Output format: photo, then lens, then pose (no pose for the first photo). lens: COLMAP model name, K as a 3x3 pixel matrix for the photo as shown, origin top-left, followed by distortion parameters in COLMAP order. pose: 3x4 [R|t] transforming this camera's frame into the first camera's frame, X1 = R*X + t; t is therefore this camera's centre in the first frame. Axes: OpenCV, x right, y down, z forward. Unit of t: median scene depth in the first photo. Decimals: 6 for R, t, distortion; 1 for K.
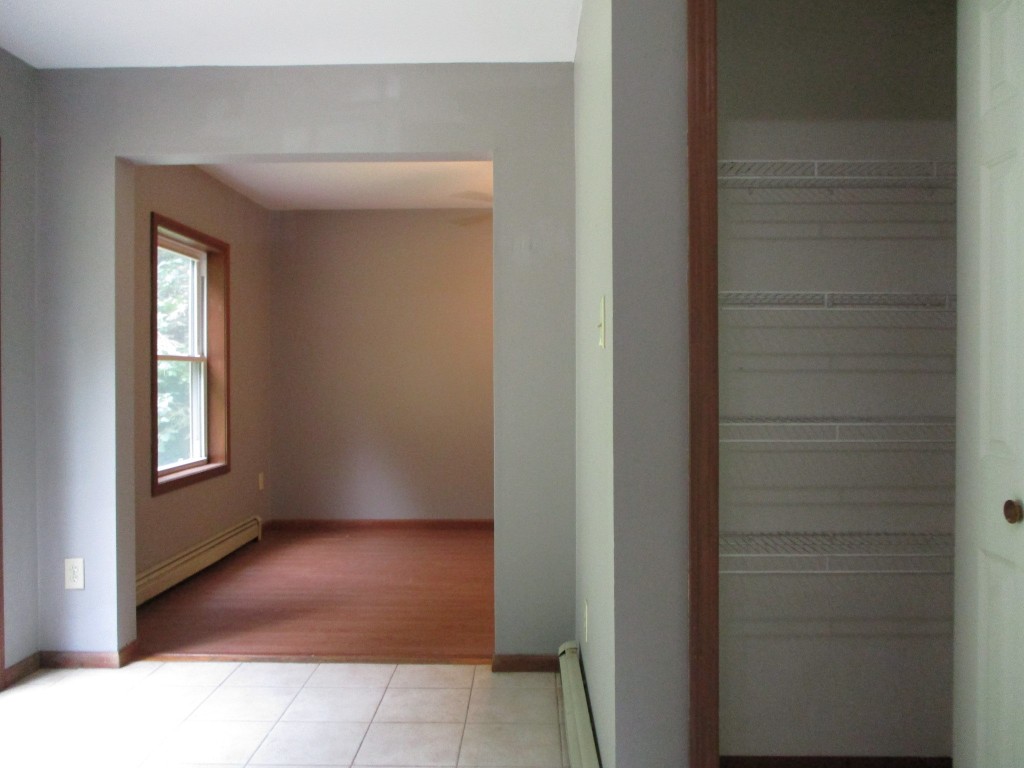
lens RADIAL K [[876.3, 0, 509.8], [0, 876.3, 376.5], [0, 0, 1]] dist [-0.000911, 0.000254]
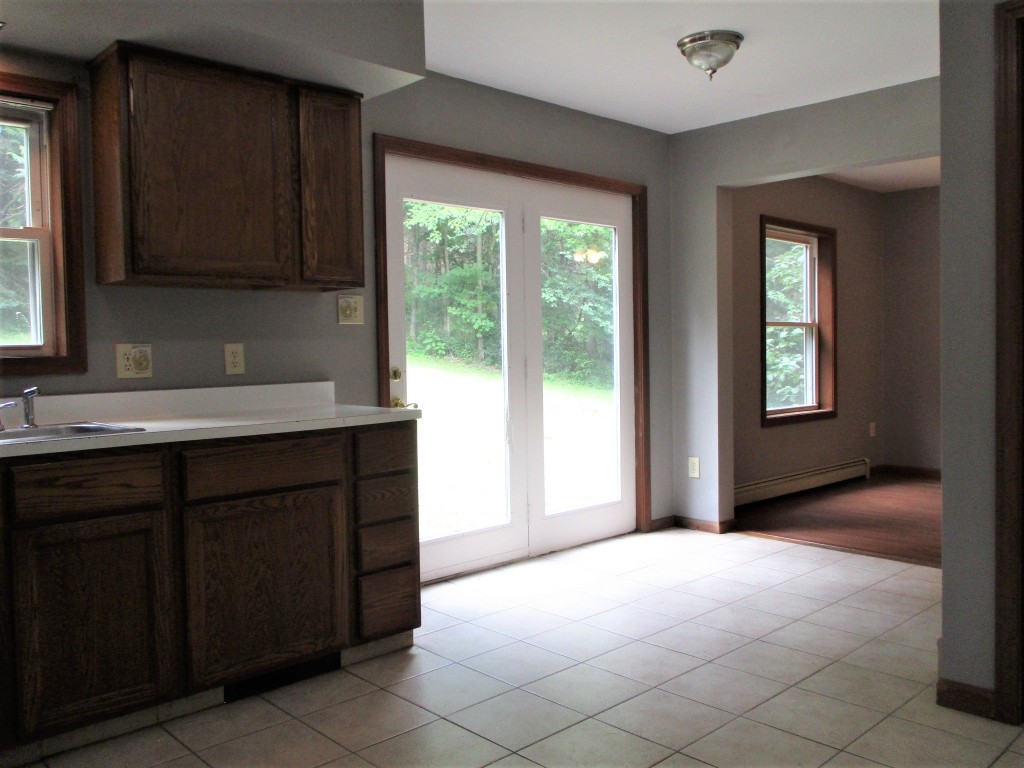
lens RADIAL K [[876.3, 0, 505.7], [0, 876.3, 381.8], [0, 0, 1]] dist [-0.000911, 0.000254]
pose [[0.710316, 0.026009, -0.703403, 0.253345], [0.002487, 0.999218, 0.039459, 0.012833], [0.703879, -0.029778, 0.709696, -0.226282]]
